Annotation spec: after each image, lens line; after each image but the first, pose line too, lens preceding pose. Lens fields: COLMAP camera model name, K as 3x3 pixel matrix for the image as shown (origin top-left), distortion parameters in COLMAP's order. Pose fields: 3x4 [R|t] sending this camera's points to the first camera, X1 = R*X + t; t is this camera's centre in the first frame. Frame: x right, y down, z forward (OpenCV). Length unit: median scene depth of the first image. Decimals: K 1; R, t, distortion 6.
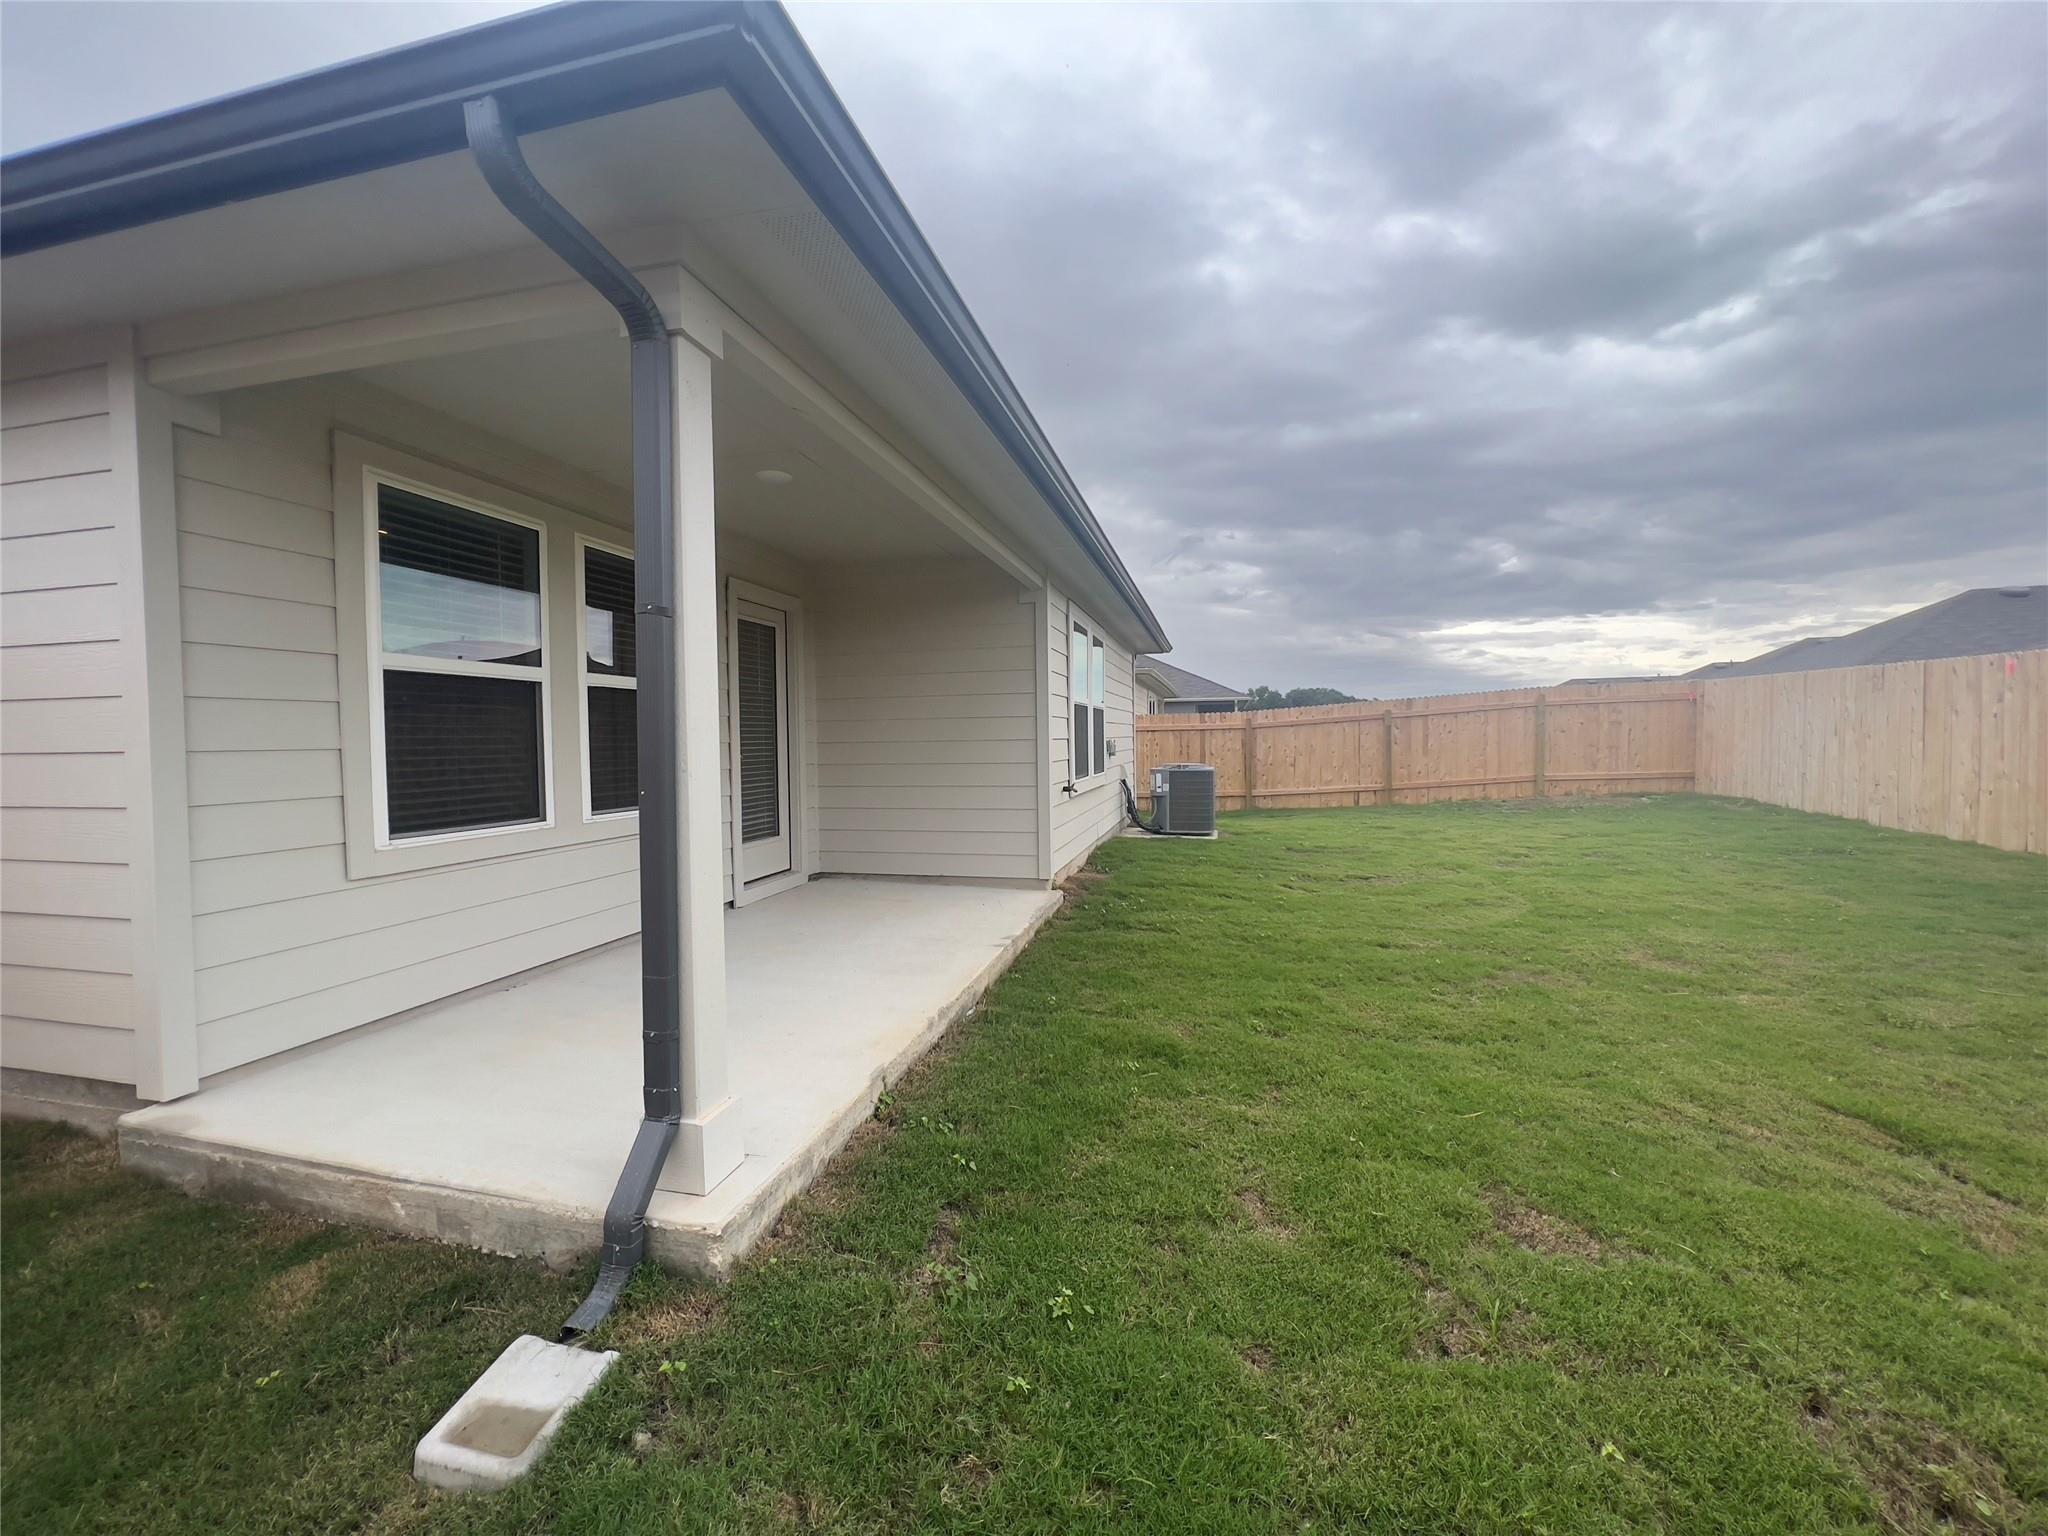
lens RADIAL K [[818.0, 0, 1028.3], [0, 818.0, 760.6], [0, 0, 1]] dist [0.002405, 0.000294]
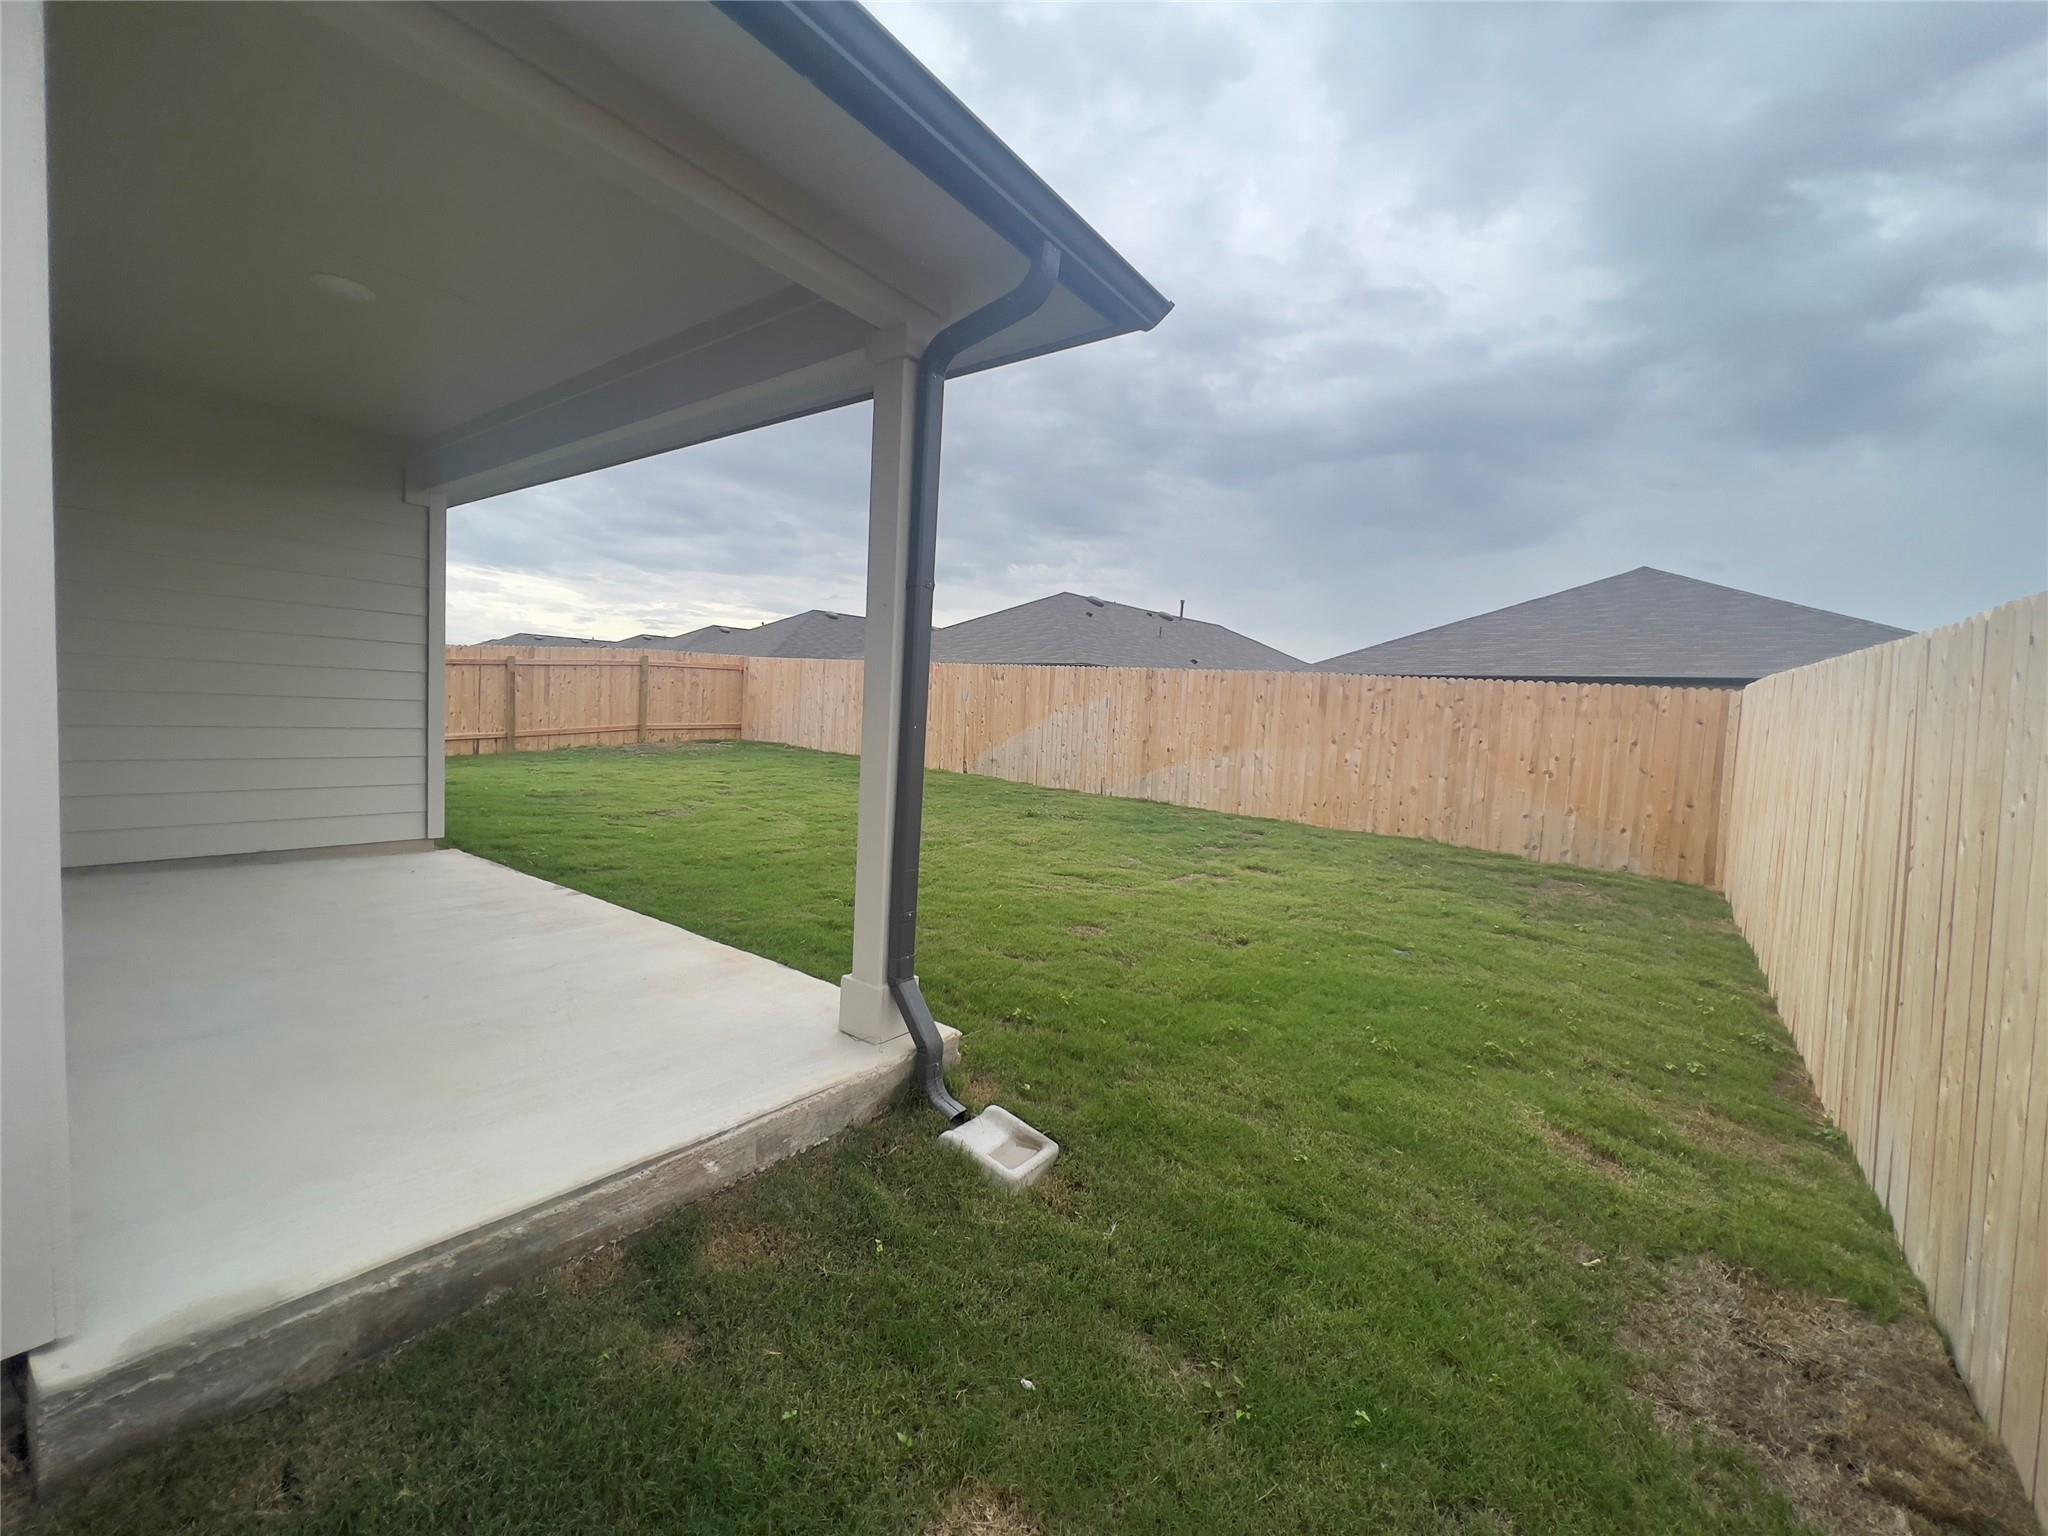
lens RADIAL K [[818.0, 0, 1023.8], [0, 818.0, 756.5], [0, 0, 1]] dist [0.002405, 0.000294]
pose [[0.384252, -0.021265, 0.922984, -0.272231], [-0.029712, 0.998932, 0.035385, 0.006193], [-0.922750, -0.041020, 0.383209, 0.060972]]
